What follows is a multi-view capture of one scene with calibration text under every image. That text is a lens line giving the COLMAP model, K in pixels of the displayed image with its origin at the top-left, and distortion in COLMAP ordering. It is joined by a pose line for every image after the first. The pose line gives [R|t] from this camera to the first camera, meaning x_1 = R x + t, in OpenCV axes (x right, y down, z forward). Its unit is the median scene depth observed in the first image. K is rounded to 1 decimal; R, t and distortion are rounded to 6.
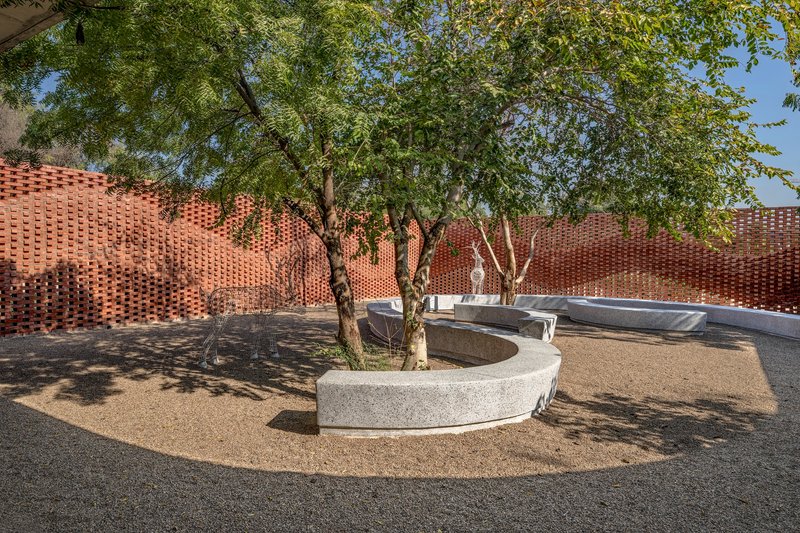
lens RADIAL K [[502.2, 0, 400.0], [0, 502.2, 266.5], [0, 0, 1]] dist [-0.000121, -0.000347]
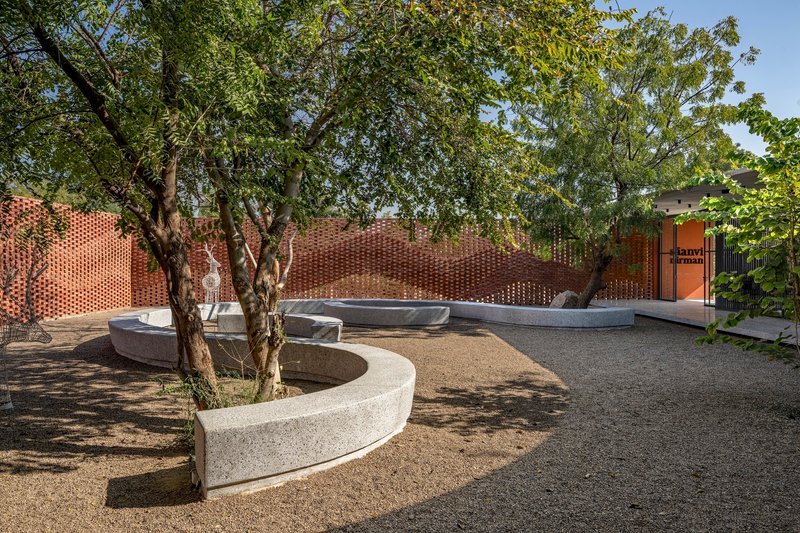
lens RADIAL K [[508.3, 0, 400.0], [0, 508.3, 266.5], [0, 0, 1]] dist [-0.004034, -0.001697]
pose [[0.828168, -0.014682, 0.560288, -0.267966], [0.018712, 0.999824, -0.001458, -0.005518], [-0.560168, 0.011692, 0.828297, 0.161770]]
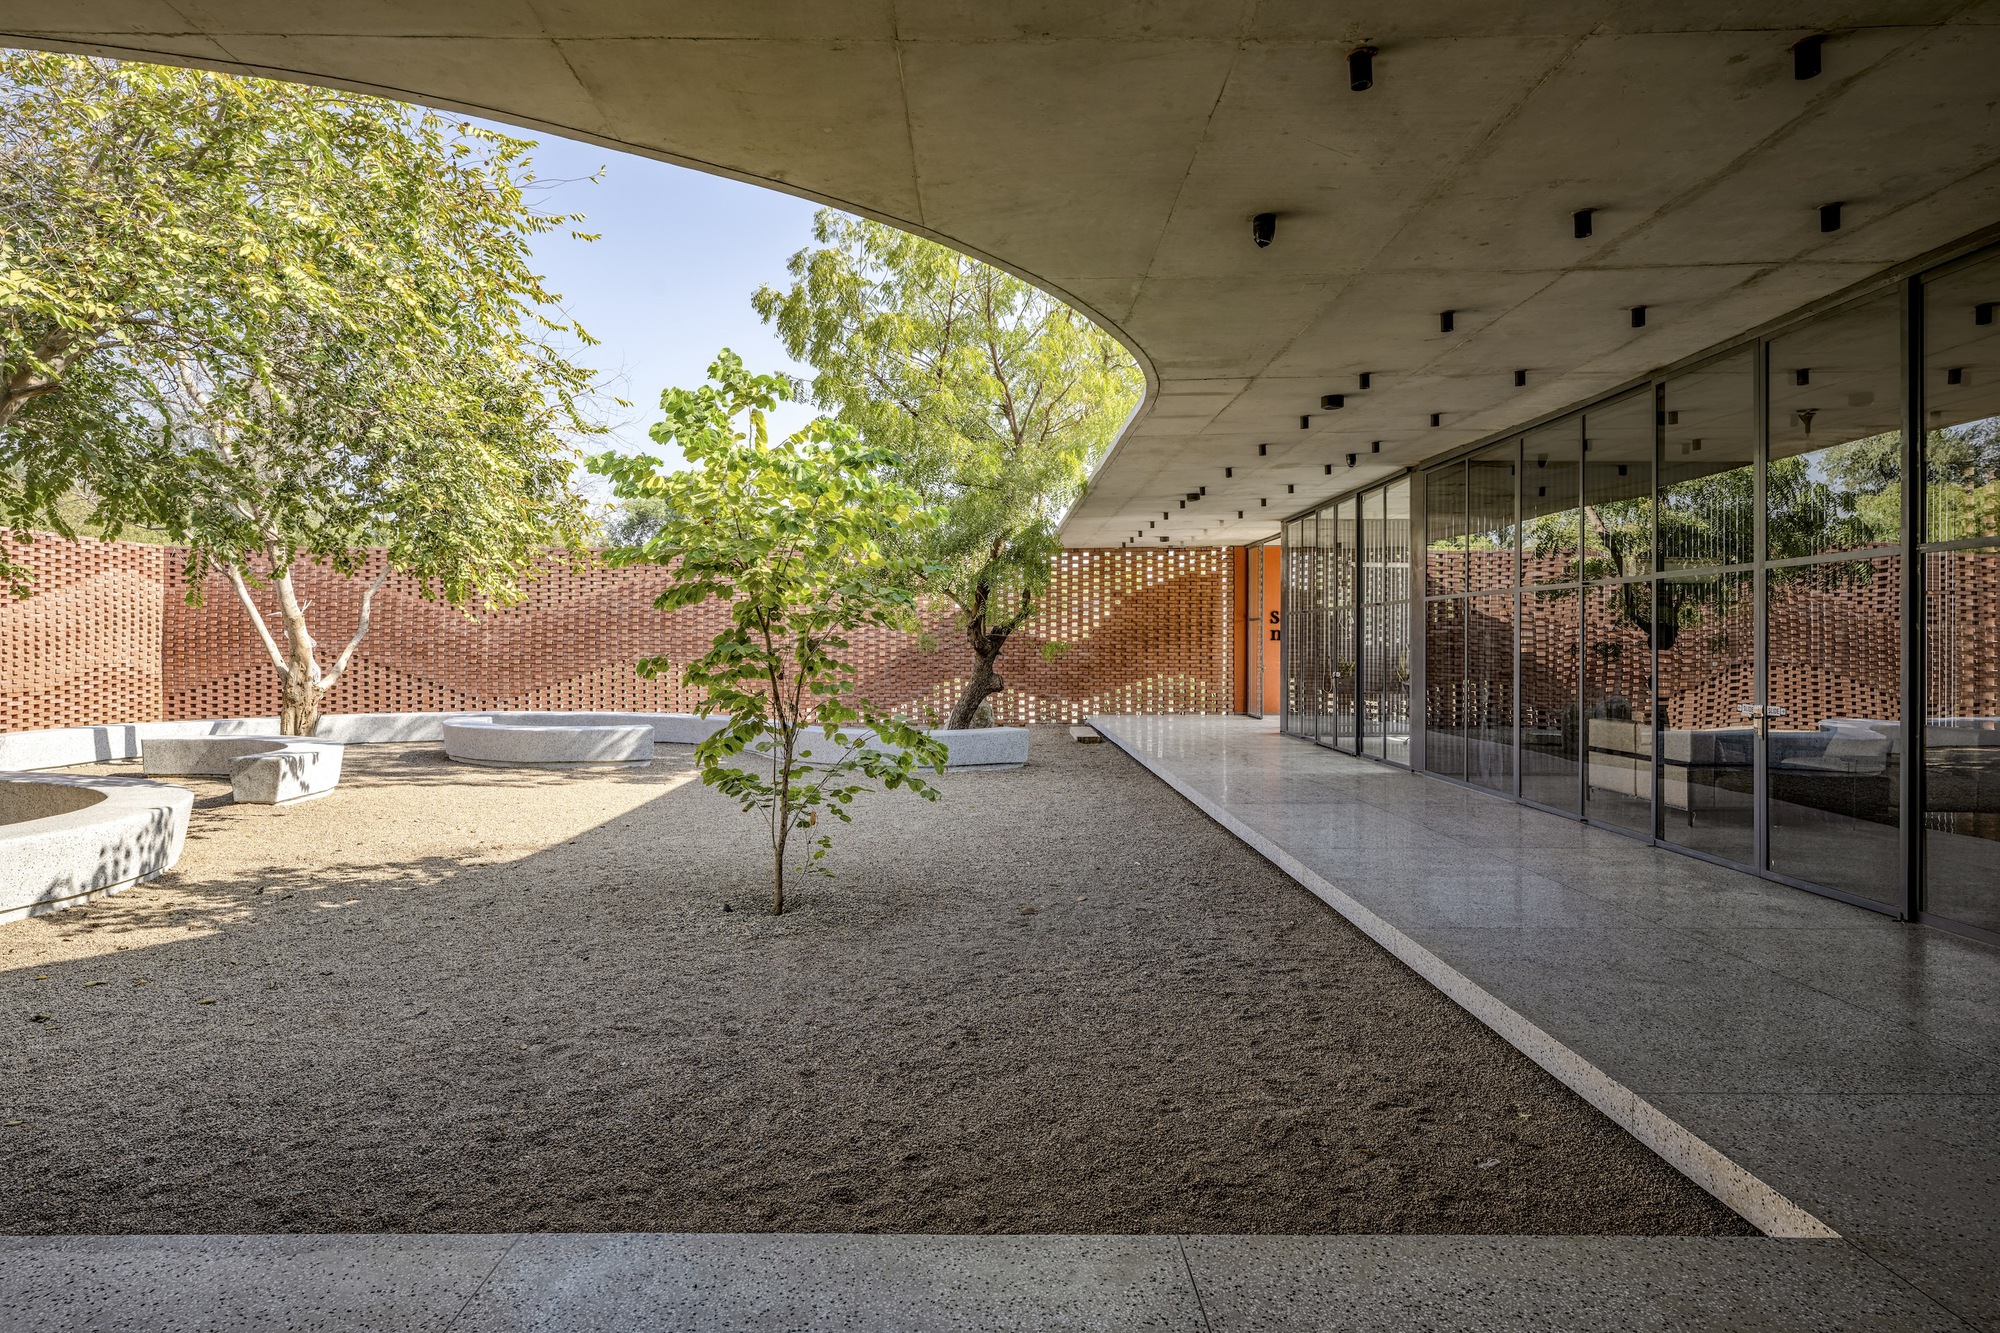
lens RADIAL K [[1109.3, 0, 1000.0], [0, 1109.3, 666.5], [0, 0, 1]] dist [-0.000693, 0.000083]
pose [[0.836125, -0.024373, 0.547997, 0.445913], [0.018392, 0.999696, 0.016402, 0.013093], [-0.548231, -0.003636, 0.836319, -0.584509]]
